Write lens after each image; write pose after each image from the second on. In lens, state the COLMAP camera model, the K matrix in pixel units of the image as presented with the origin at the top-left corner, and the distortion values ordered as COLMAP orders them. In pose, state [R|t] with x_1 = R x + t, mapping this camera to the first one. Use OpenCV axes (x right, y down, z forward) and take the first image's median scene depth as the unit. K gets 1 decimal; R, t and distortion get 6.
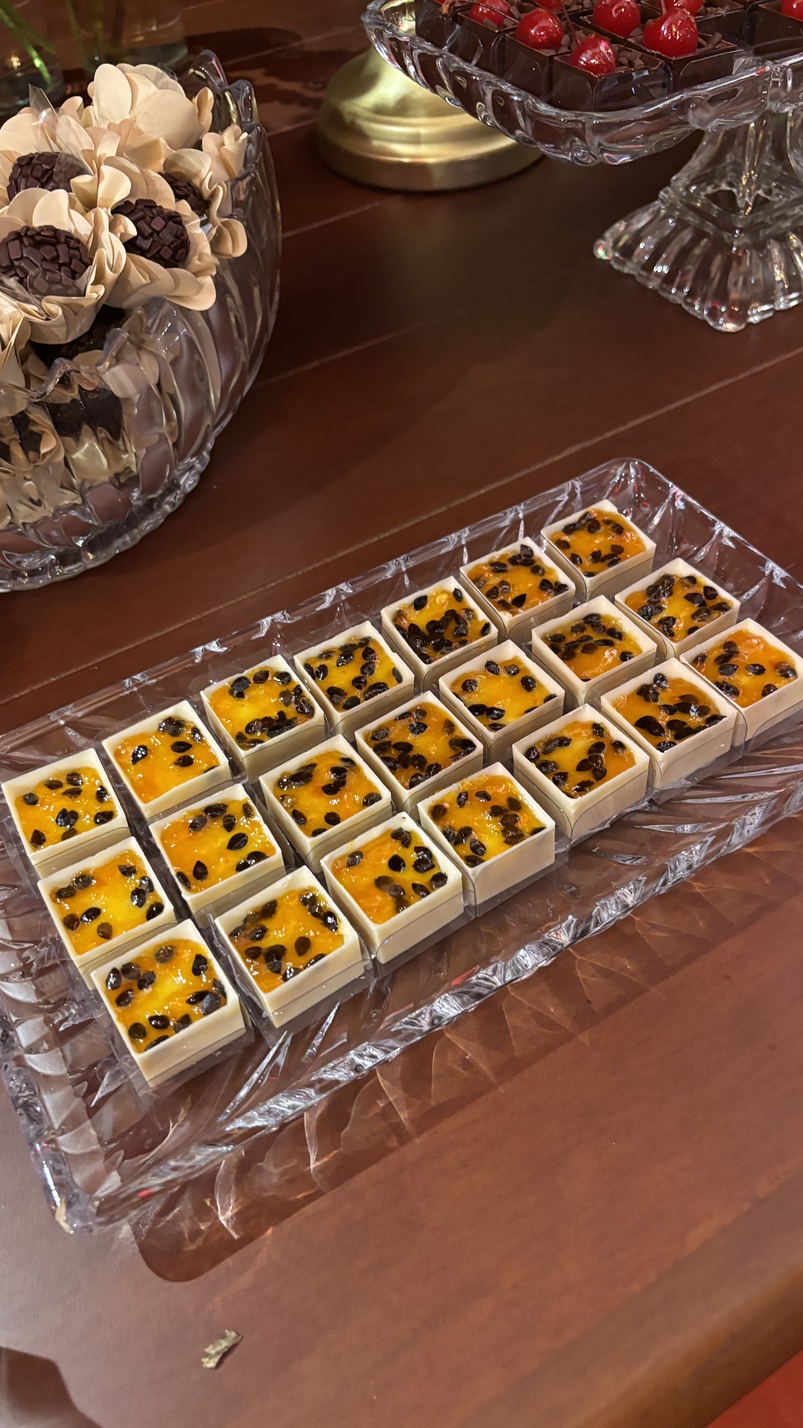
lens RADIAL K [[1147.5, 0, 403.3], [0, 1147.5, 715.9], [0, 0, 1]] dist [0.026865, -0.002736]
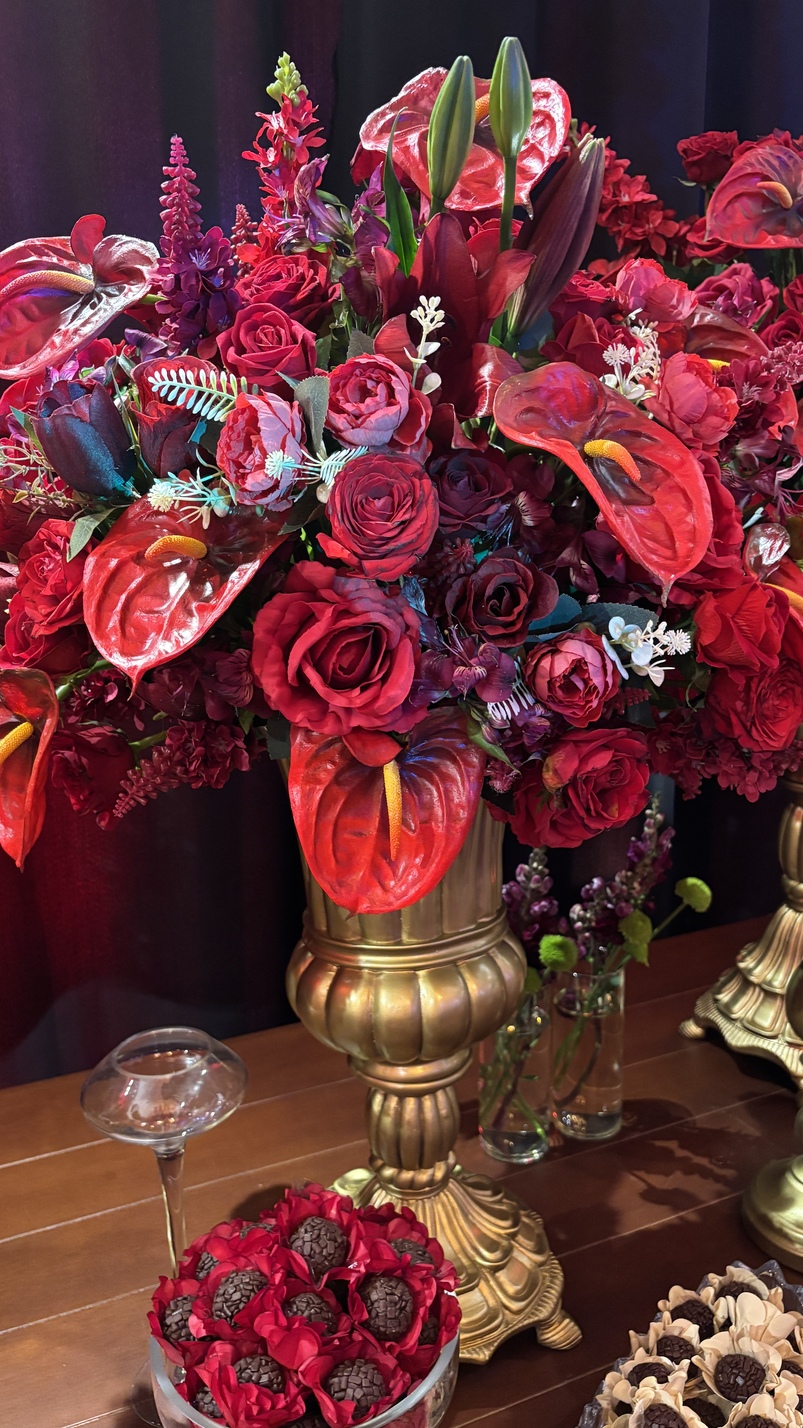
lens RADIAL K [[1147.5, 0, 399.4], [0, 1147.5, 715.1], [0, 0, 1]] dist [0.026865, -0.002736]
pose [[0.993131, 0.071331, -0.092754, -0.399171], [-0.111830, 0.811870, -0.573028, -0.101393], [0.034430, 0.579464, 0.814270, -0.614398]]
